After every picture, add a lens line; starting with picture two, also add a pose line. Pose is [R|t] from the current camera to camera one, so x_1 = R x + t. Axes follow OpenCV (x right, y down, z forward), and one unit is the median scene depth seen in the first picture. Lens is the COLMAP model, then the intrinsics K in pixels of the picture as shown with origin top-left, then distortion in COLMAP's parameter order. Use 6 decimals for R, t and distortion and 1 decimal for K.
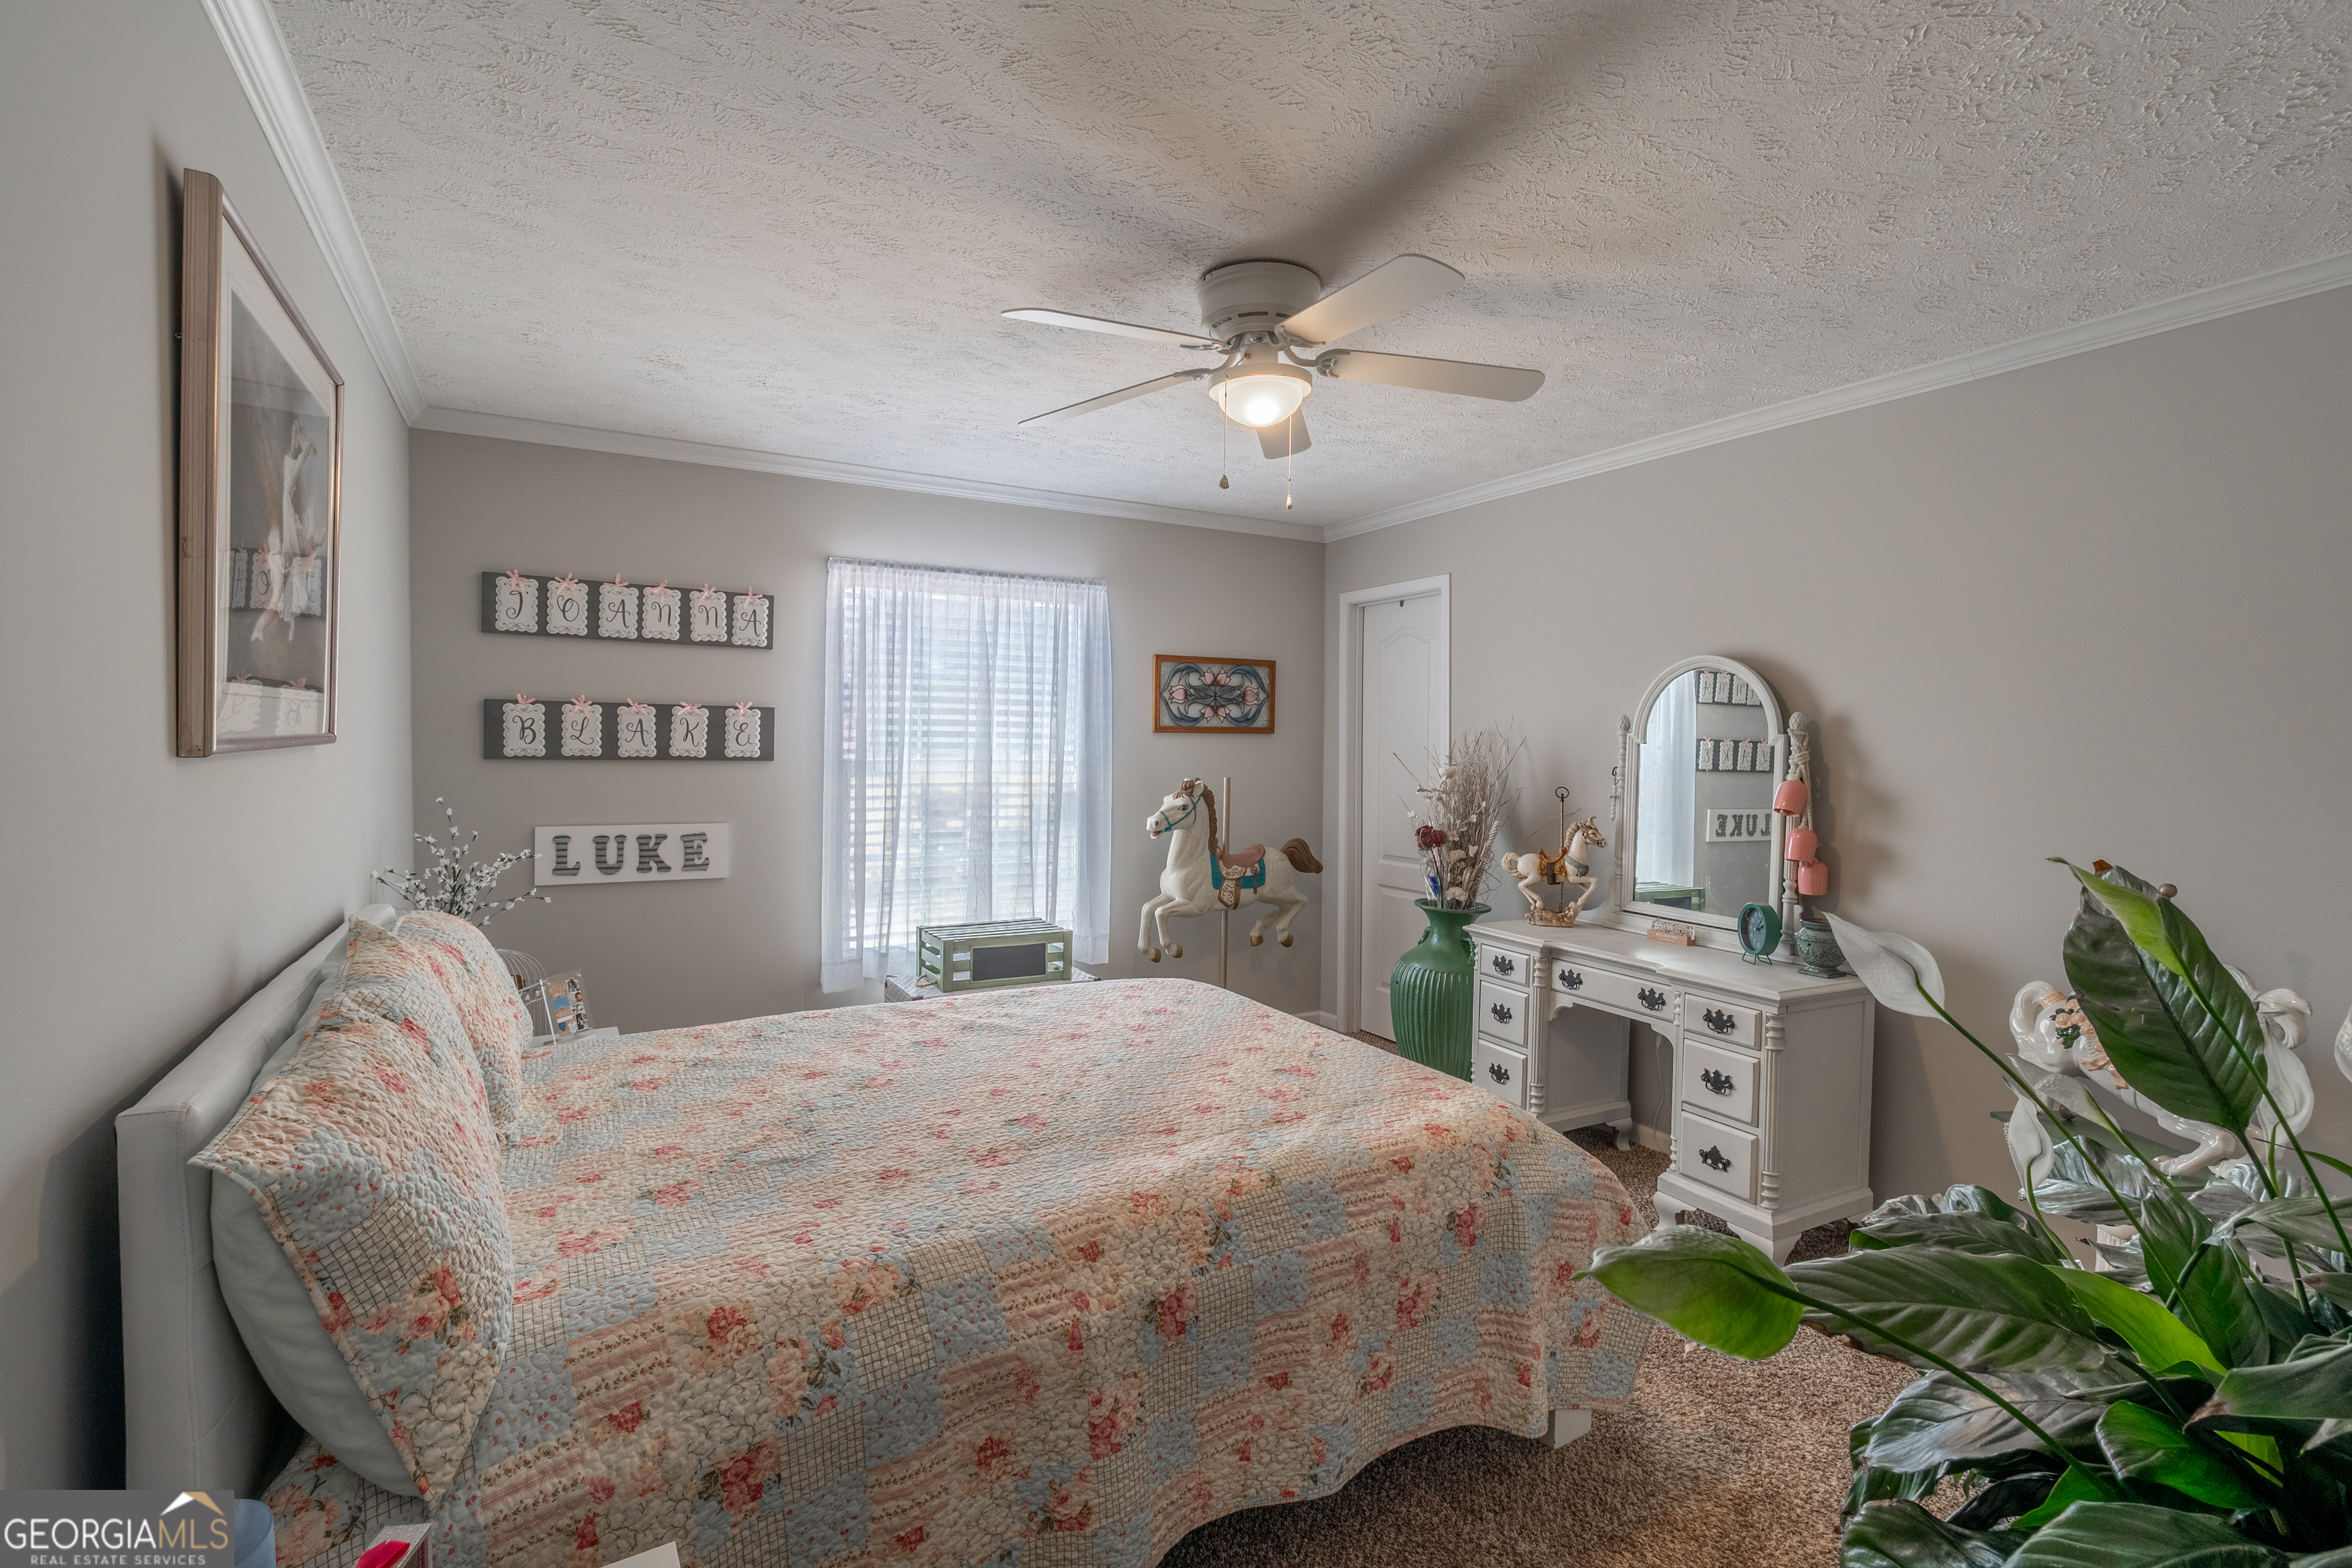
lens RADIAL K [[1098.3, 0, 1172.1], [0, 1098.3, 771.9], [0, 0, 1]] dist [-0.010111, 0.001540]
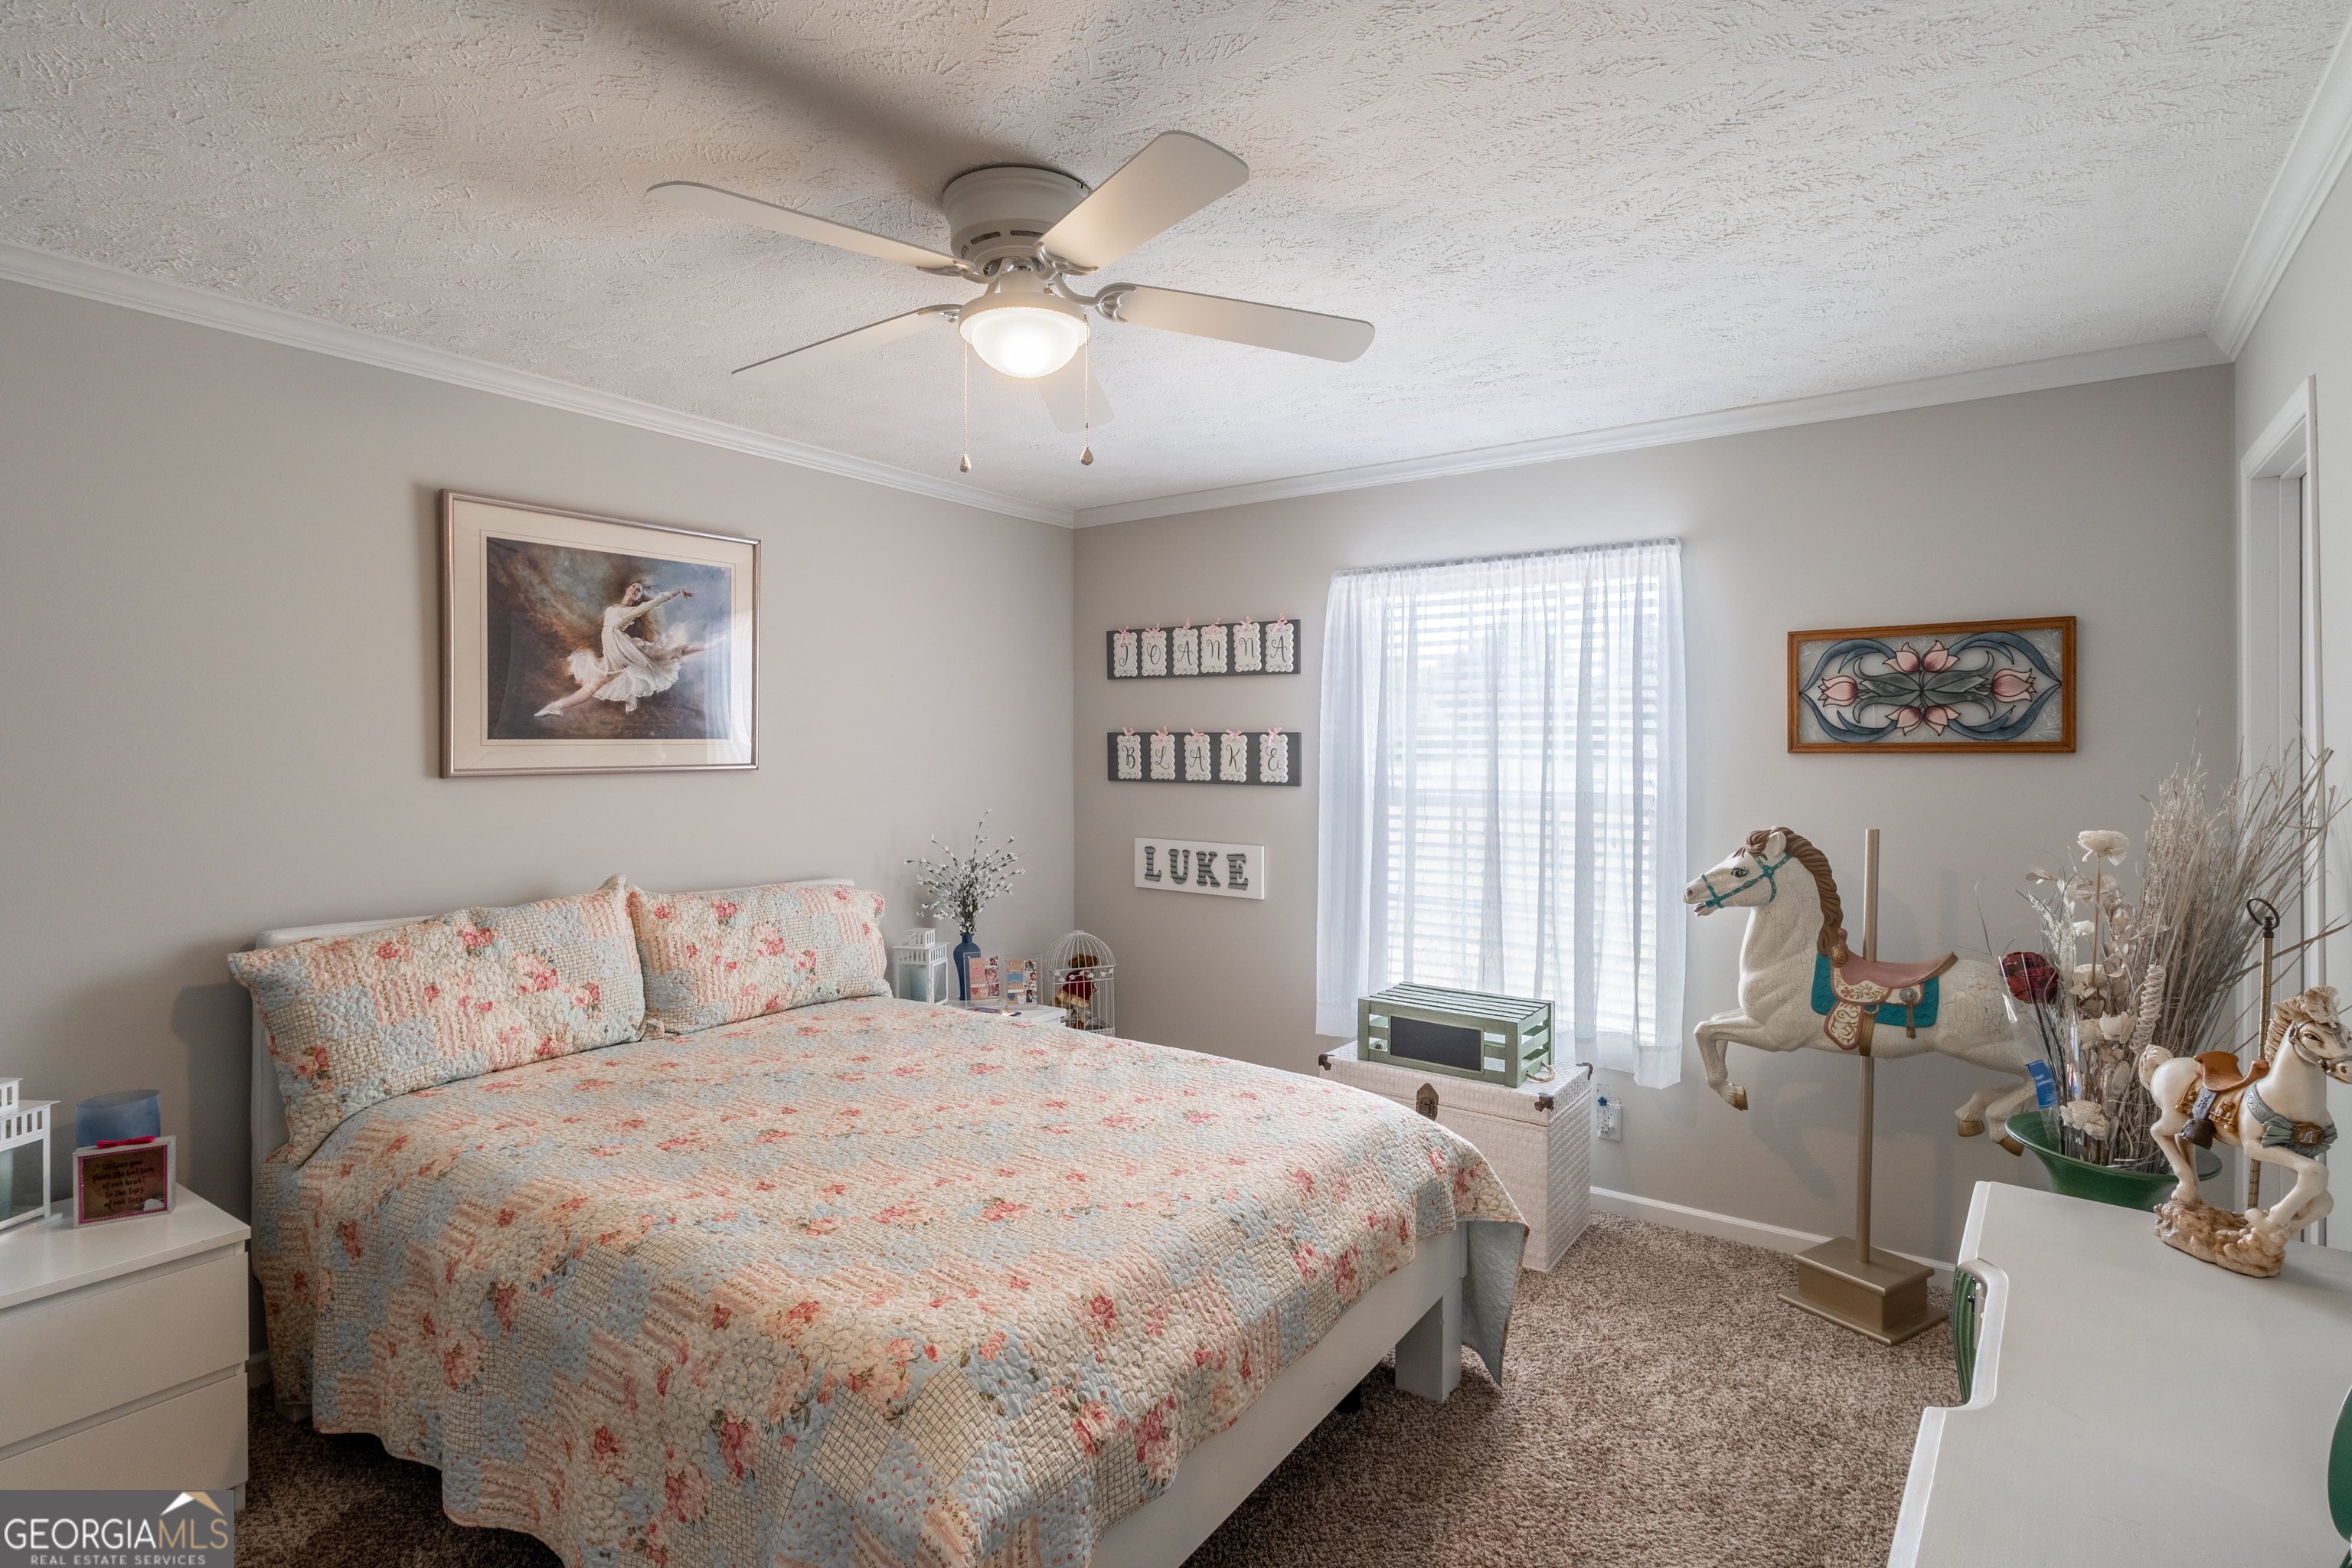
lens RADIAL K [[1159.7, 0, 1175.7], [0, 1159.7, 763.8], [0, 0, 1]] dist [-0.012813, 0.000105]
pose [[0.397381, 0.000294, -0.917654, 0.572855], [-0.024017, 0.999661, -0.010080, -0.018033], [0.917339, 0.026045, 0.397253, 0.504507]]
